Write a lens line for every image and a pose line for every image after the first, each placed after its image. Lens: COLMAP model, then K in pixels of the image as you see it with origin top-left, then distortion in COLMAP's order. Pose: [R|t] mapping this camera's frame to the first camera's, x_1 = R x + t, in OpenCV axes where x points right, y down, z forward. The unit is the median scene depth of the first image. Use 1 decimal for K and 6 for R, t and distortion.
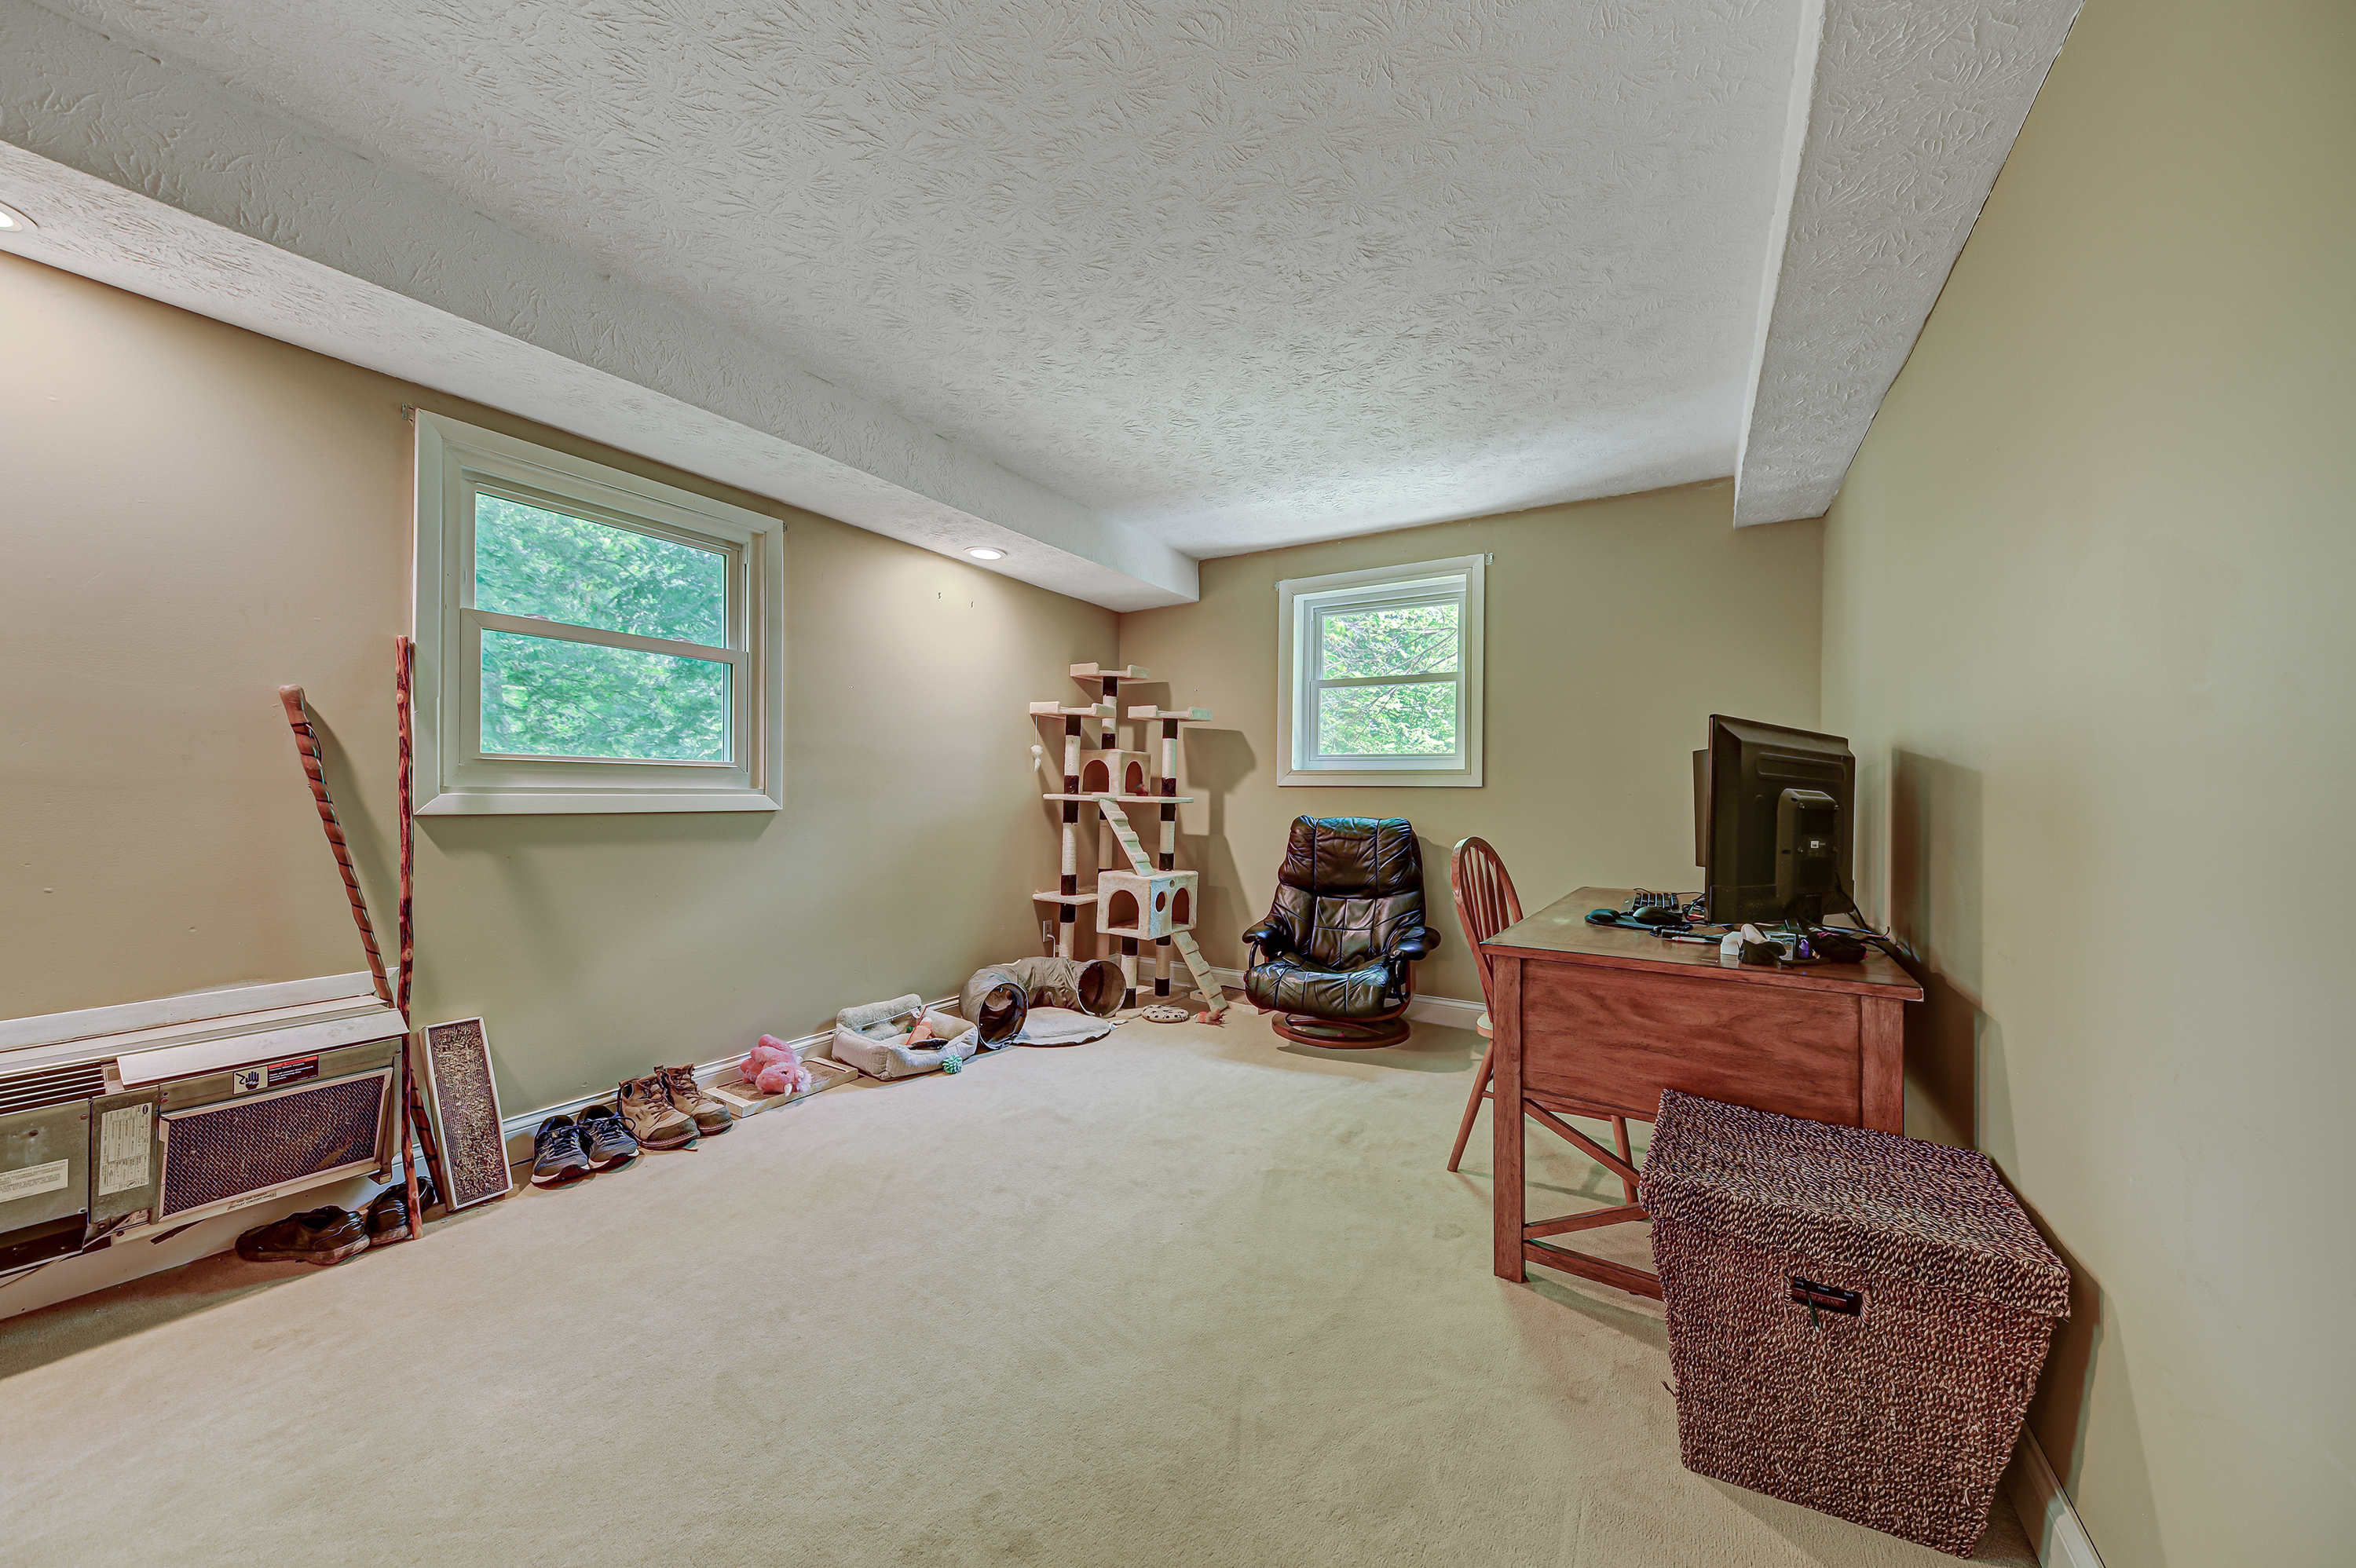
lens RADIAL K [[811.9, 0, 1189.1], [0, 811.9, 790.1], [0, 0, 1]] dist [0.005793, -0.000269]
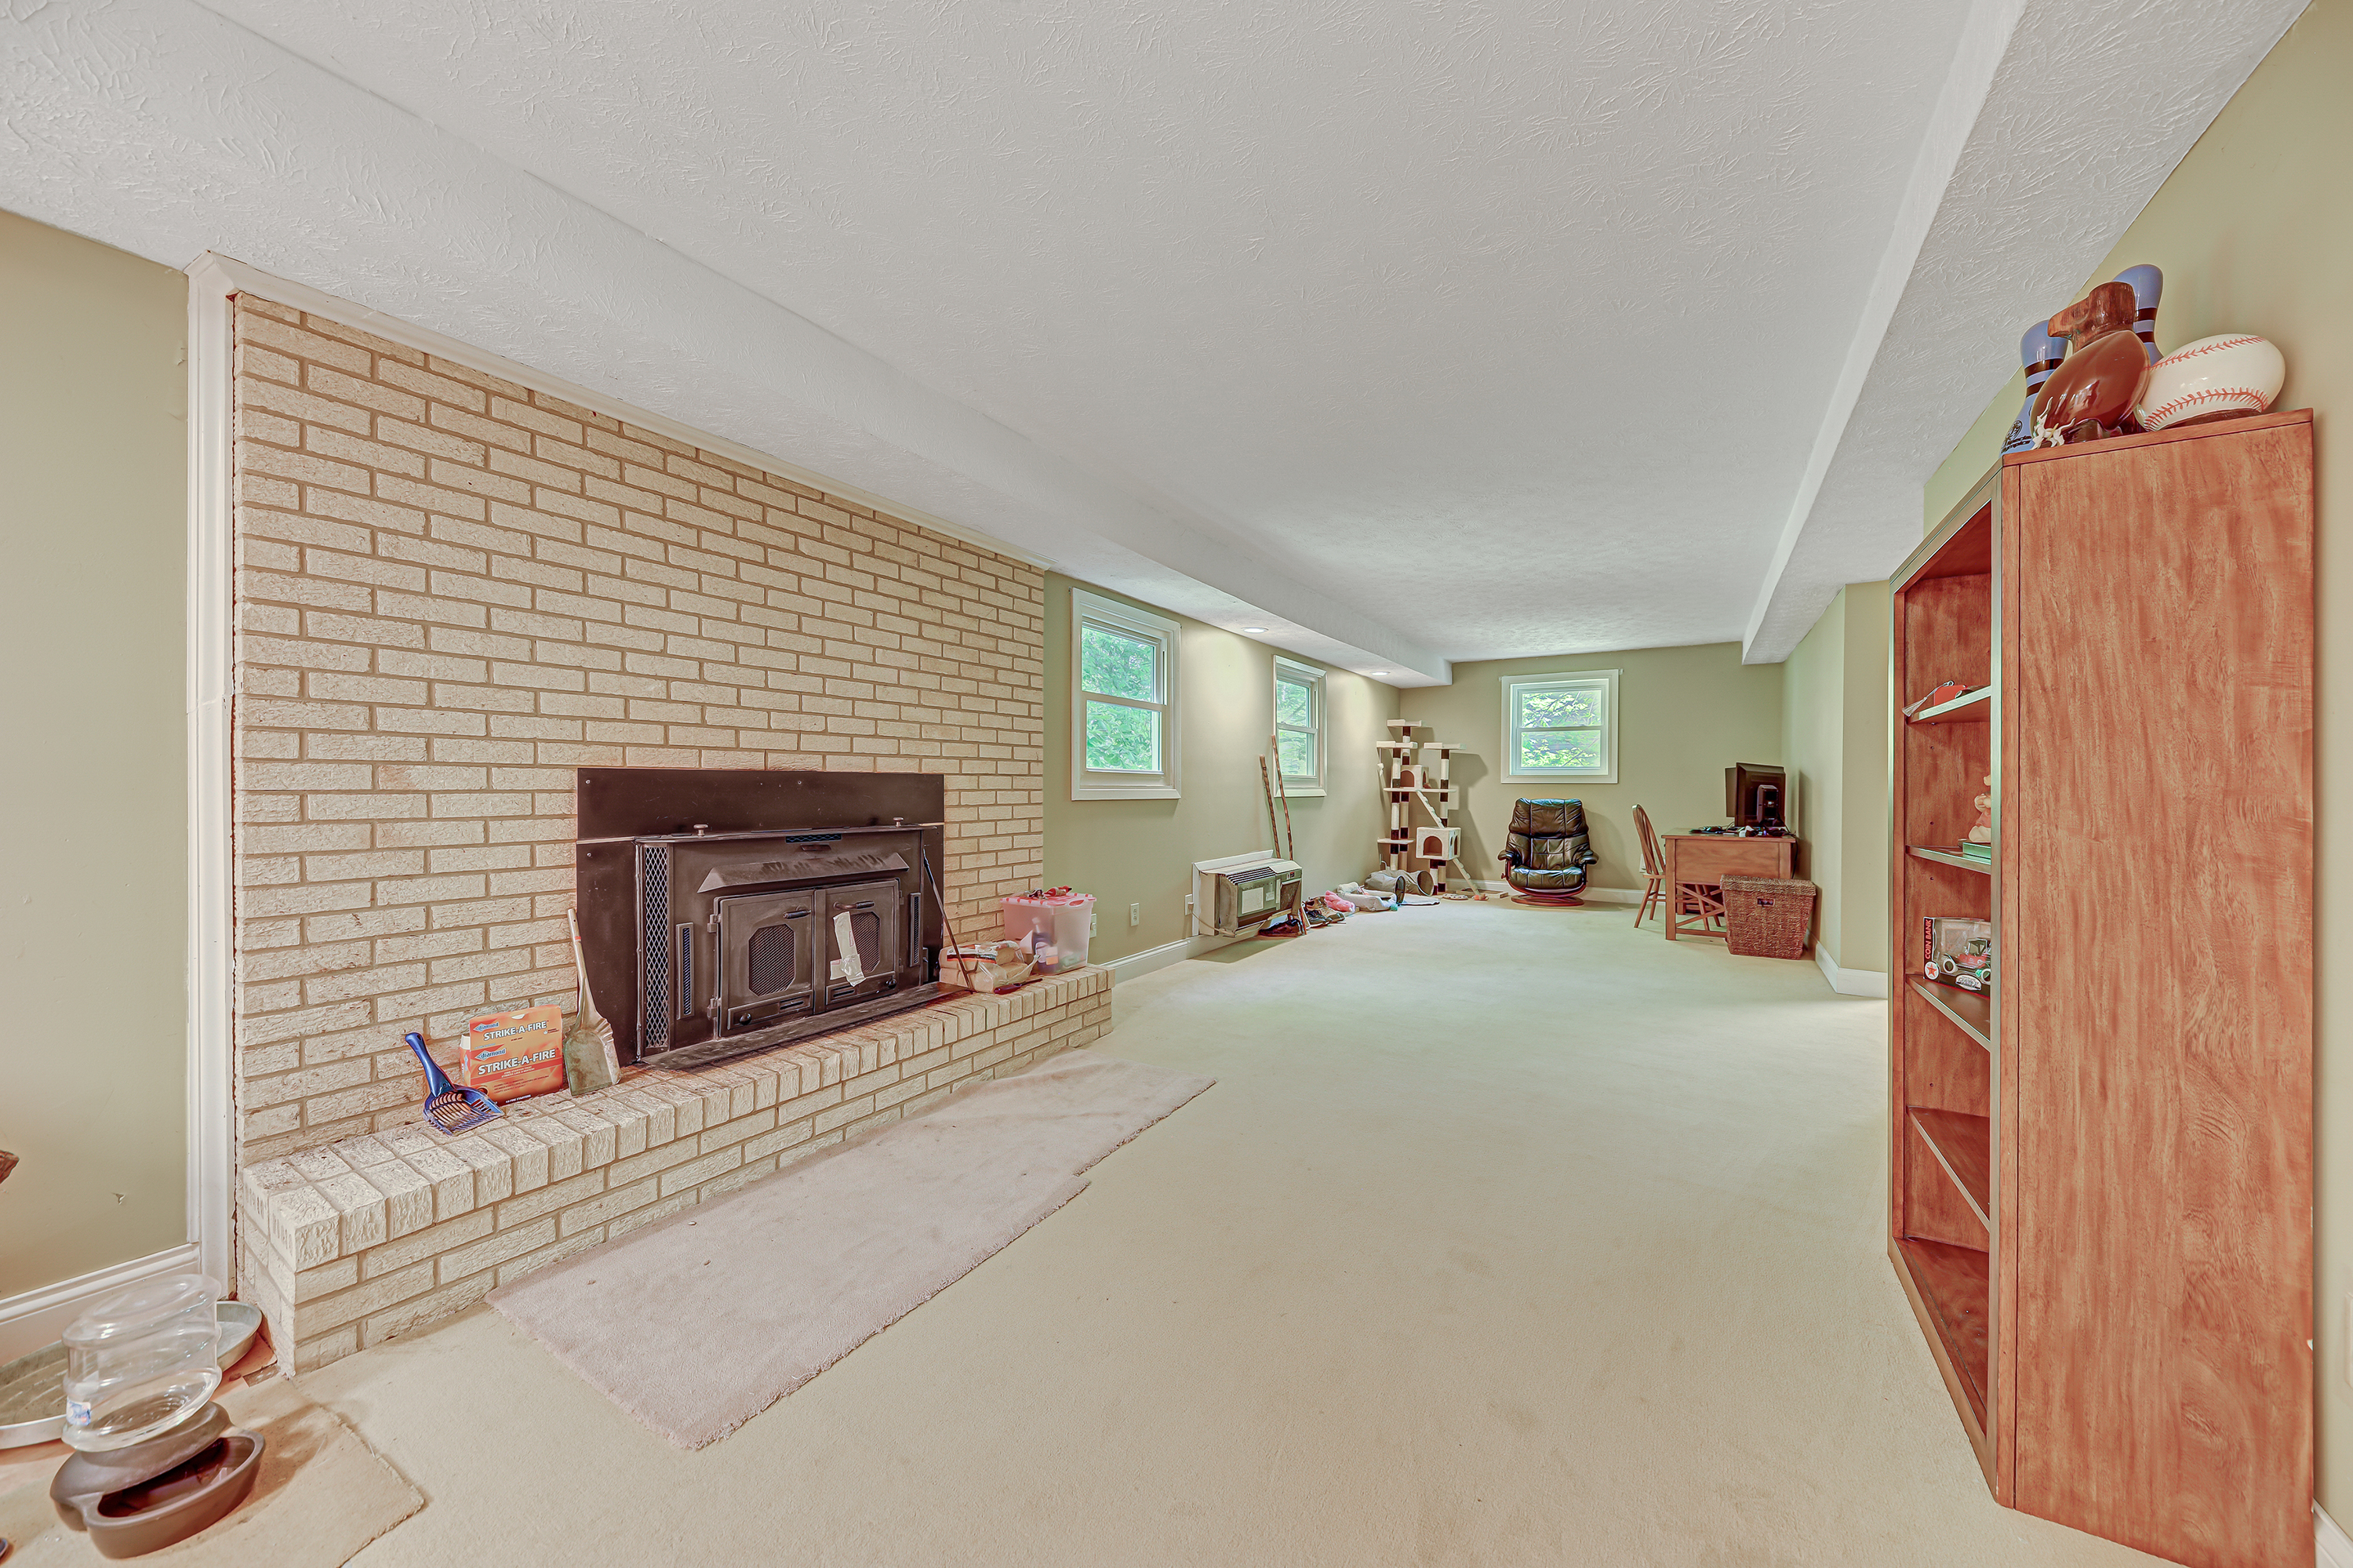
lens RADIAL K [[810.9, 0, 1168.2], [0, 810.9, 786.5], [0, 0, 1]] dist [0.005793, -0.000269]
pose [[0.999683, -0.006045, -0.024435, -0.679653], [0.006118, 0.999977, 0.002913, -0.008888], [0.024417, -0.003061, 0.999697, -1.011379]]
